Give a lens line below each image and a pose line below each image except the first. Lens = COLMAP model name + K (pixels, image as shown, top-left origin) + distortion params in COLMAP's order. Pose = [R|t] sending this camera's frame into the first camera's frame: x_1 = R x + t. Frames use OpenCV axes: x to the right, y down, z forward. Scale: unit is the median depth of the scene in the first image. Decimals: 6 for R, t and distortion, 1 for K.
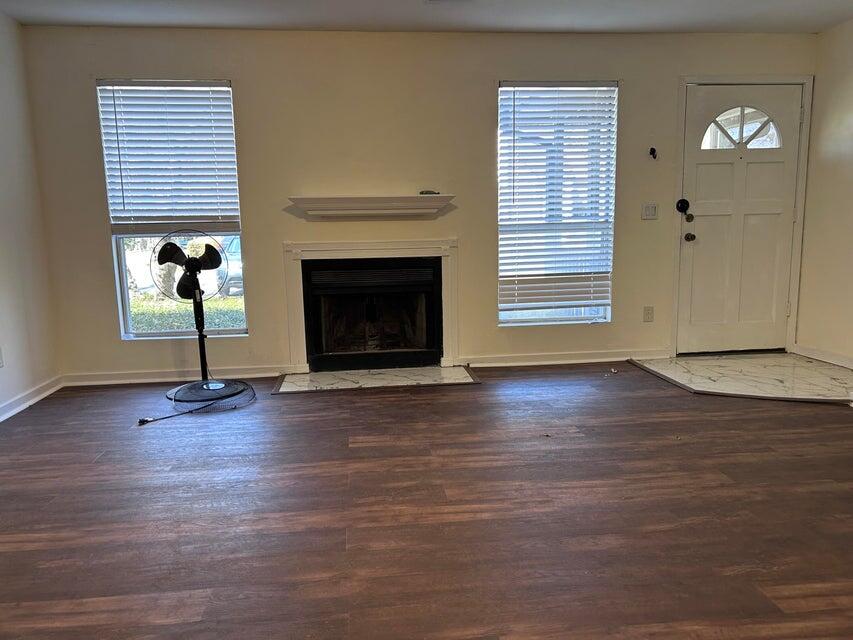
lens RADIAL K [[639.4, 0, 426.5], [0, 639.4, 320.0], [0, 0, 1]] dist [0.085678, -0.105352]
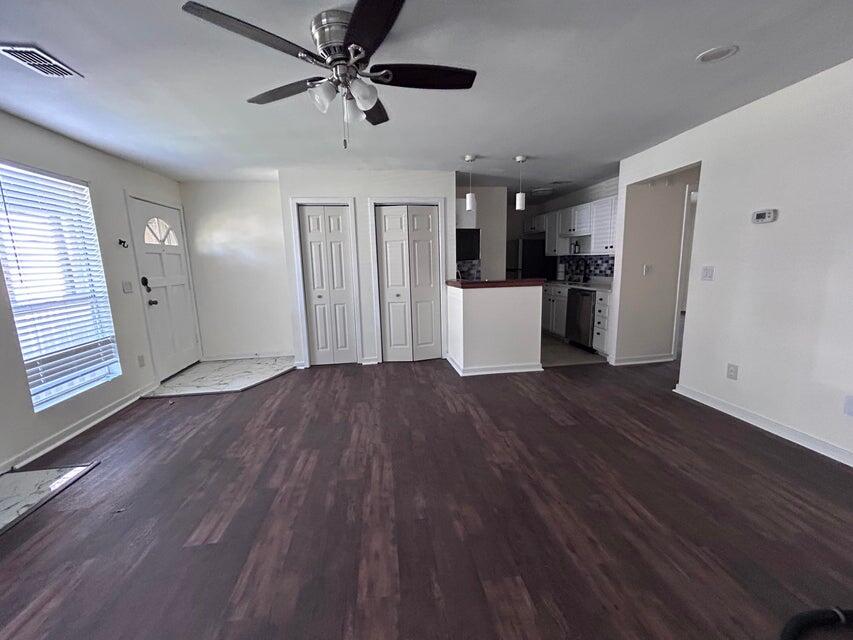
lens RADIAL K [[341.9, 0, 426.5], [0, 341.9, 320.0], [0, 0, 1]] dist [-0.002901, -0.000344]
pose [[-0.026200, -0.143180, 0.989350, -0.380267], [0.174048, 0.973920, 0.145556, -0.095865], [-0.984388, 0.176008, -0.000597, 0.408898]]
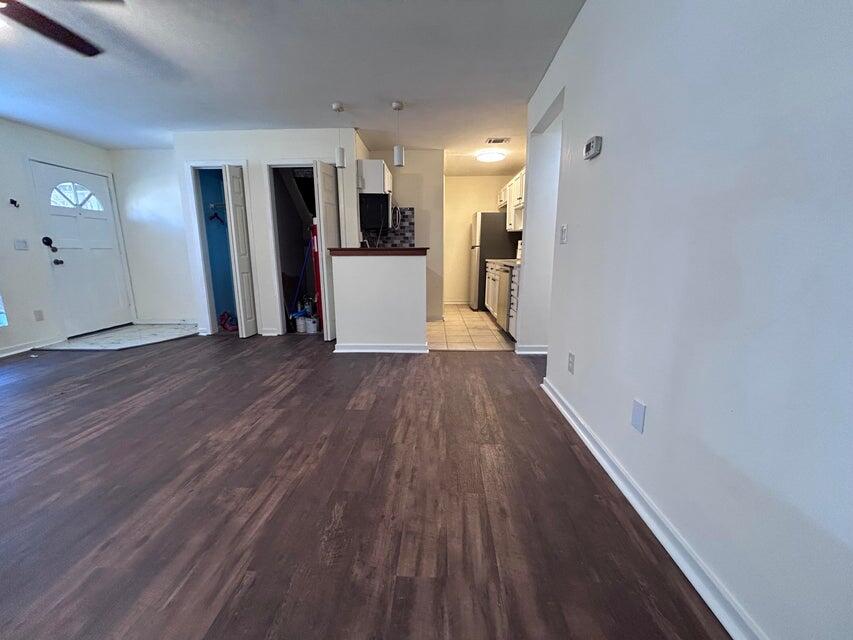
lens RADIAL K [[341.9, 0, 426.5], [0, 341.9, 320.0], [0, 0, 1]] dist [-0.002901, -0.000344]
pose [[0.146030, -0.173464, 0.973954, -0.285670], [0.146276, 0.977472, 0.152159, 0.012495], [-0.978406, 0.120247, 0.168114, 0.020224]]
